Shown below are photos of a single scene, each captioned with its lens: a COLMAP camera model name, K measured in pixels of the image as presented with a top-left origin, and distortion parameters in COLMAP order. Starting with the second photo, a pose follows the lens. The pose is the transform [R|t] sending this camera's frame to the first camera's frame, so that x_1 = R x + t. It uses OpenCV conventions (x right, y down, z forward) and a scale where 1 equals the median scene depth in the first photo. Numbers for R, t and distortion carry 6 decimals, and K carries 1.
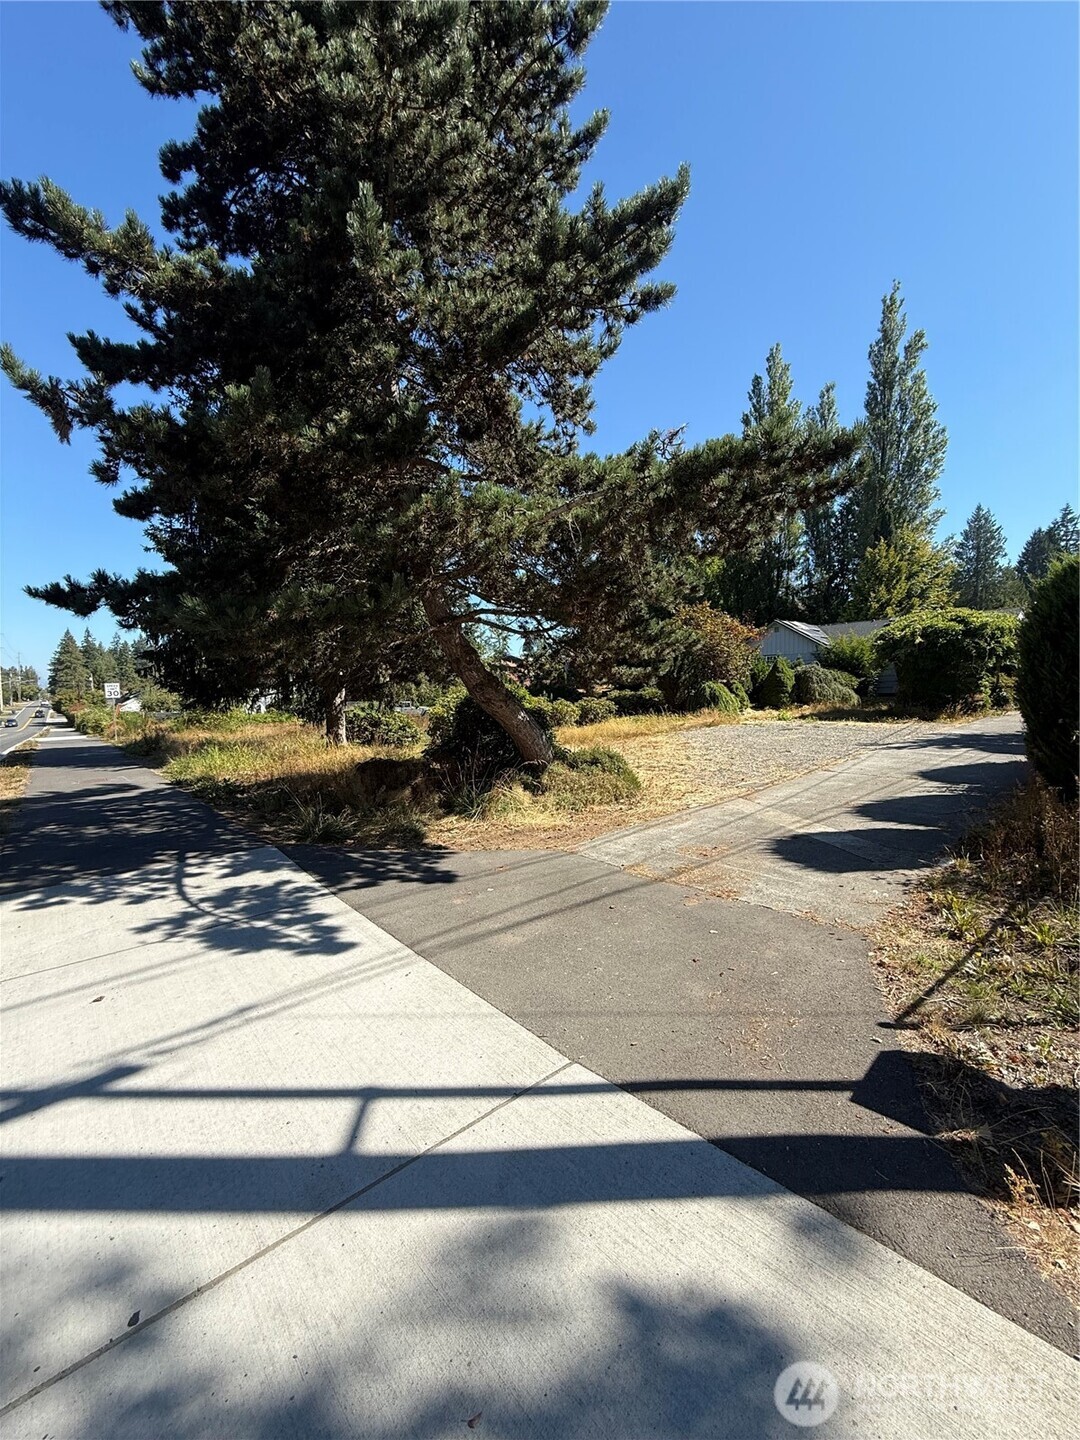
lens RADIAL K [[577.1, 0, 542.0], [0, 577.1, 718.8], [0, 0, 1]] dist [0.002479, -0.000604]
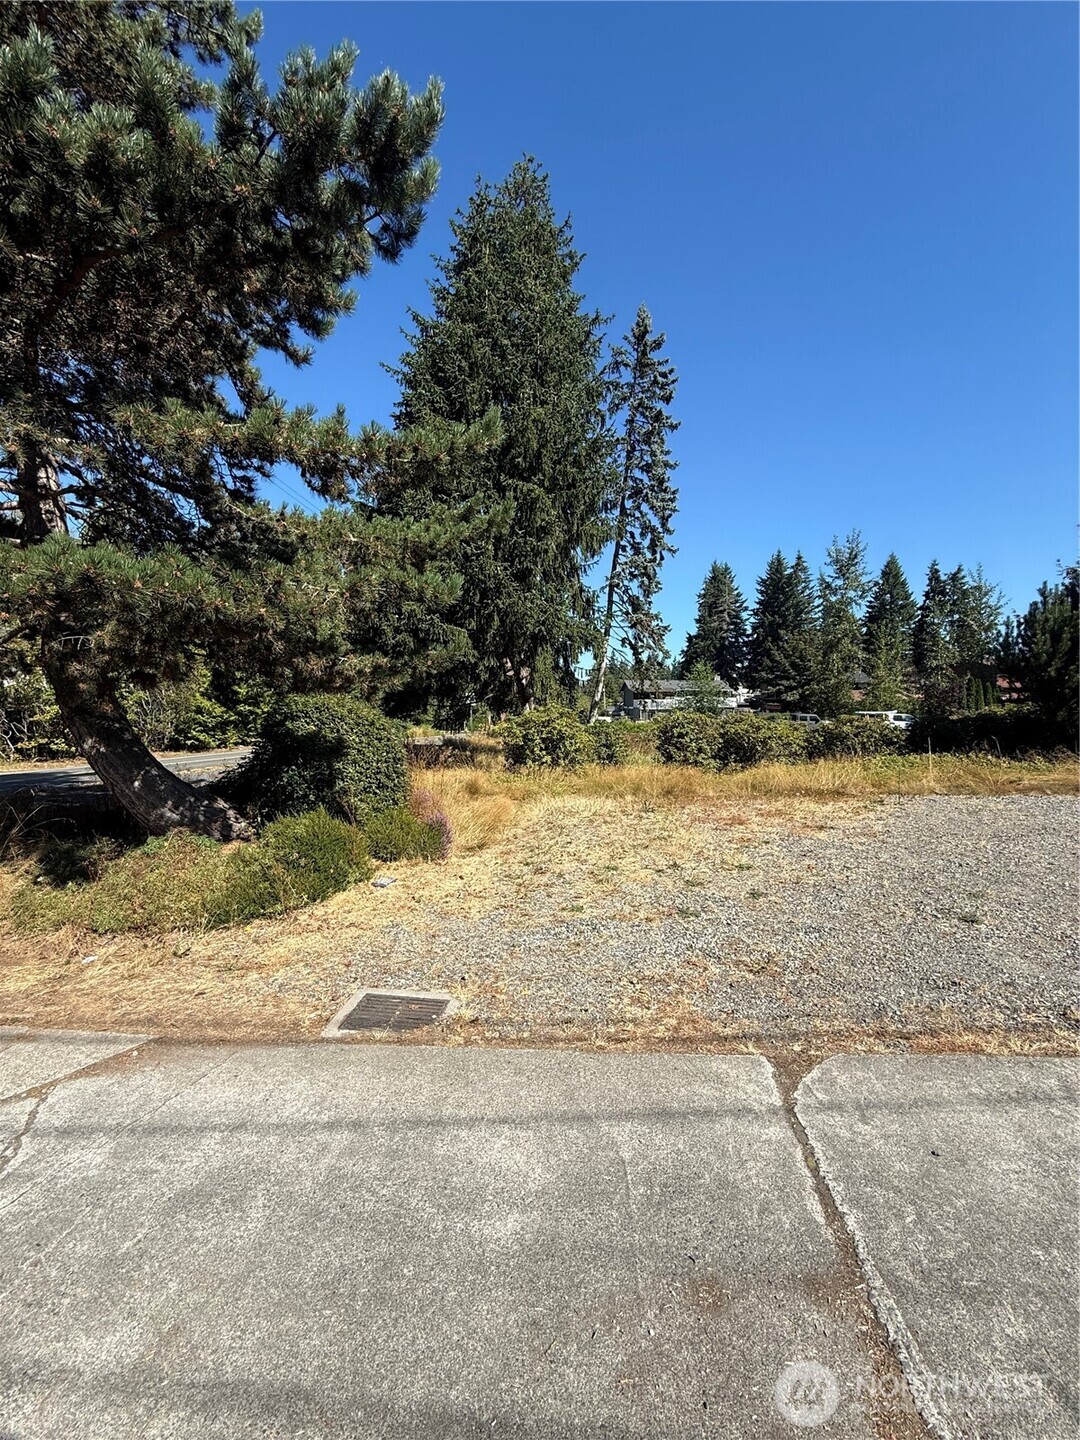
lens RADIAL K [[577.1, 0, 541.1], [0, 577.1, 717.1], [0, 0, 1]] dist [0.002479, -0.000604]
pose [[0.676833, 0.028171, -0.735597, 0.243907], [-0.043281, 0.999062, -0.001563, -0.017698], [0.734863, 0.032895, 0.677417, 0.318106]]
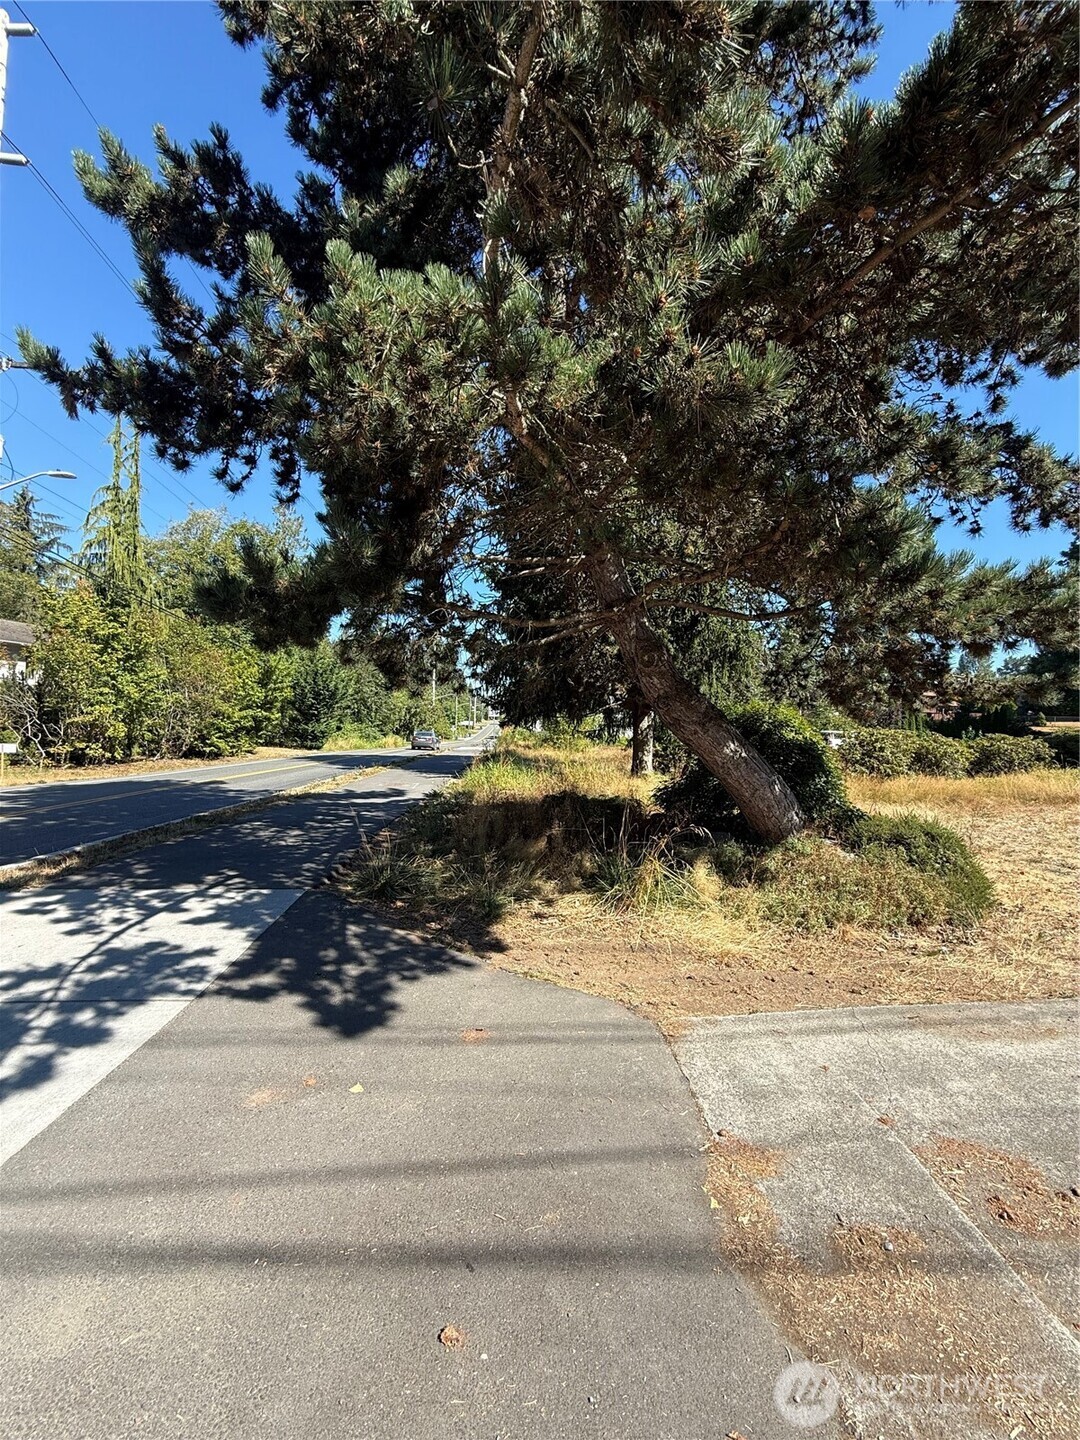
lens RADIAL K [[577.1, 0, 537.7], [0, 577.1, 719.4], [0, 0, 1]] dist [0.002479, -0.000604]
pose [[0.787470, 0.031578, -0.615543, 0.060541], [-0.062619, 0.997618, -0.028930, -0.001831], [0.613164, 0.061326, 0.787572, 0.130796]]
